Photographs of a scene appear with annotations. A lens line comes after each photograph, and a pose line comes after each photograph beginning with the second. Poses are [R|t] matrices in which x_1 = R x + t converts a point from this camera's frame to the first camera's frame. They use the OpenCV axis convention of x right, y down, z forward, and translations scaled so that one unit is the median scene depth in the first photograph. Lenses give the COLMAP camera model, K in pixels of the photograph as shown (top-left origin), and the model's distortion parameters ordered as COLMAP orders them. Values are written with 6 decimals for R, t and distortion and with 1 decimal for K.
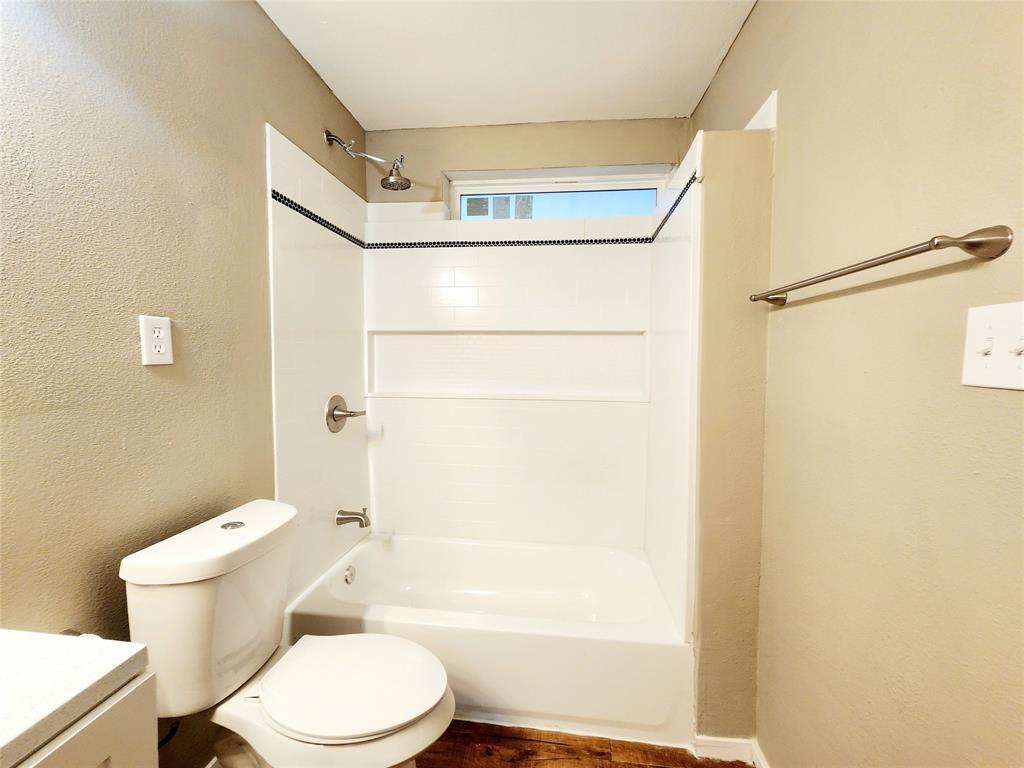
lens RADIAL K [[423.8, 0, 517.3], [0, 423.8, 378.6], [0, 0, 1]] dist [0.001997, -0.000124]
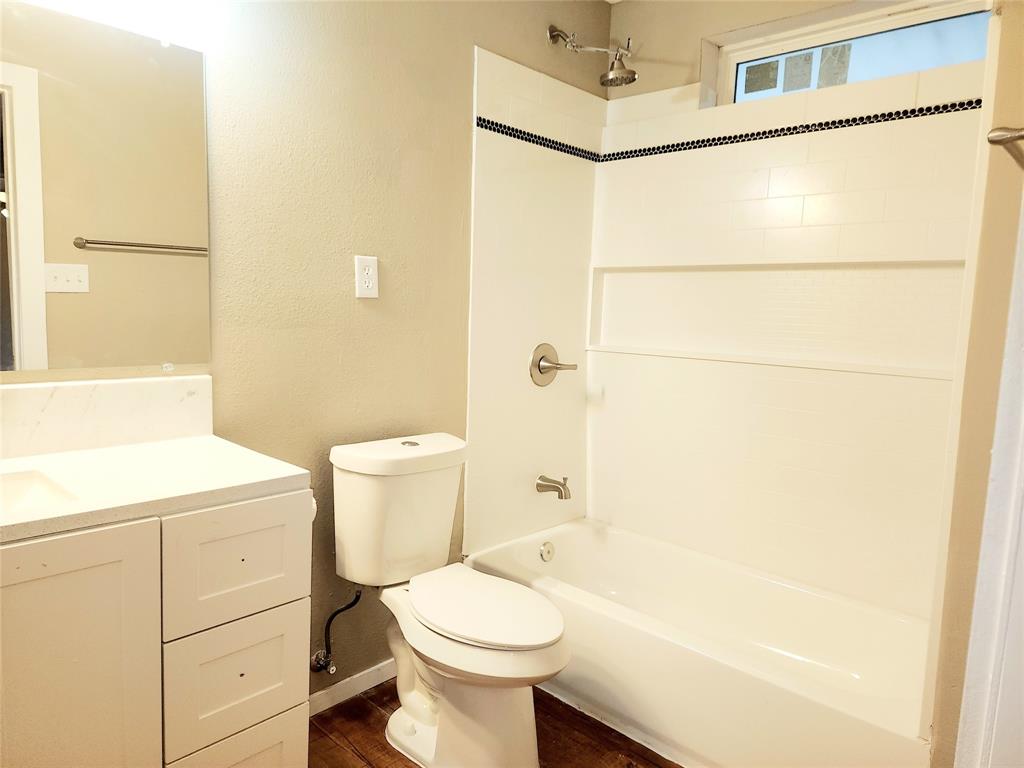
lens RADIAL K [[696.3, 0, 507.8], [0, 696.3, 391.2], [0, 0, 1]] dist [0.068594, -0.013168]
pose [[0.798940, 0.098559, -0.593280, 0.361913], [-0.060785, 0.994662, 0.083383, 0.022344], [0.598331, -0.030555, 0.800666, -0.184680]]
